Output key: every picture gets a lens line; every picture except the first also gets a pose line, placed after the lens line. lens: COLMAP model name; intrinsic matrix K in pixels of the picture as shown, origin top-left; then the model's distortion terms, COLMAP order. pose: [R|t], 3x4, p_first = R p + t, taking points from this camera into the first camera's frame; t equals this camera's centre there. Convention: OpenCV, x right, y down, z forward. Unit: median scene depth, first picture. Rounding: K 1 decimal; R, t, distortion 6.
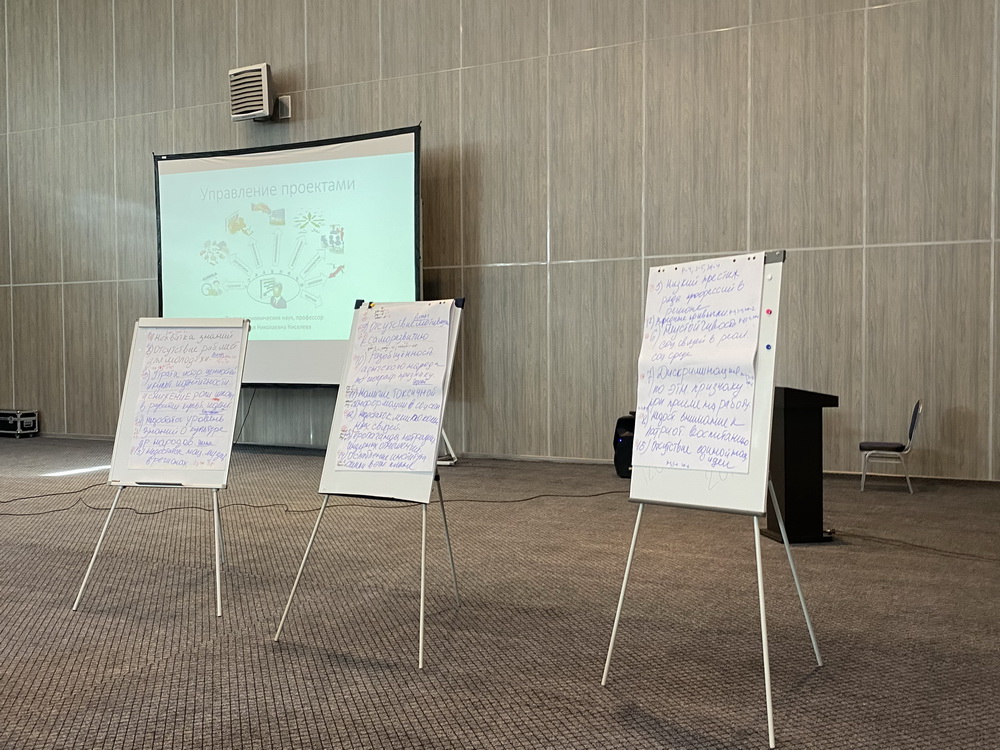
lens RADIAL K [[979.6, 0, 500.0], [0, 979.6, 375.0], [0, 0, 1]] dist [0.111928, -0.177578]
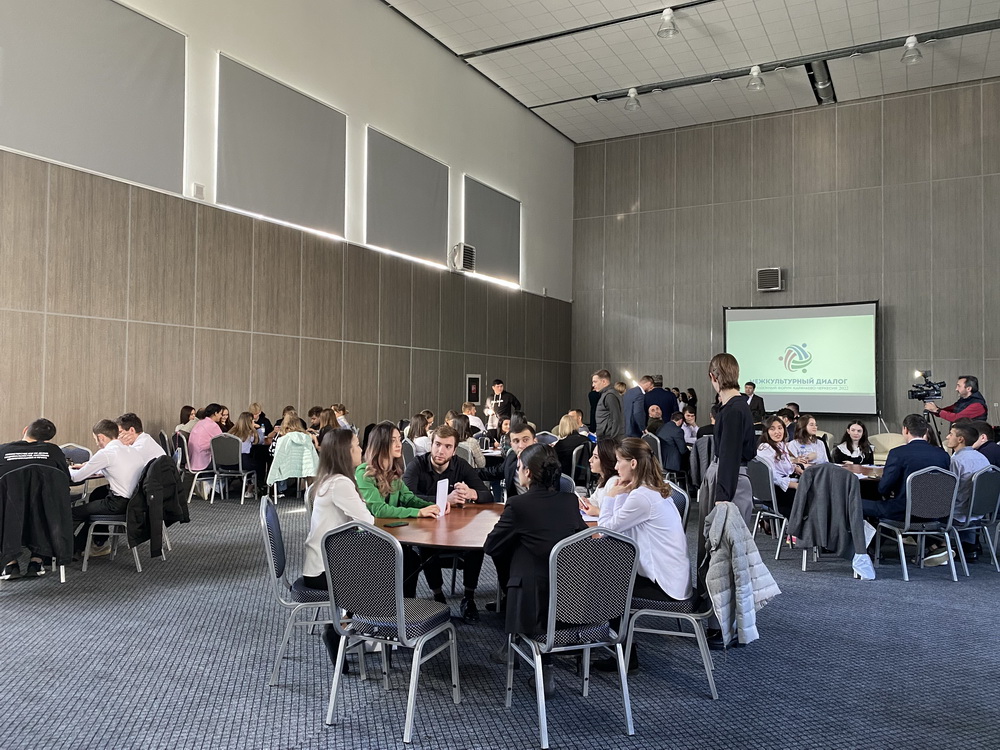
lens RADIAL K [[817.0, 0, 500.0], [0, 817.0, 375.0], [0, 0, 1]] dist [0.024447, 0.013081]
pose [[0.999808, 0.014880, -0.012764, -0.886336], [-0.015574, 0.998304, -0.056096, 0.040193], [0.011907, 0.056284, 0.998344, -0.865646]]
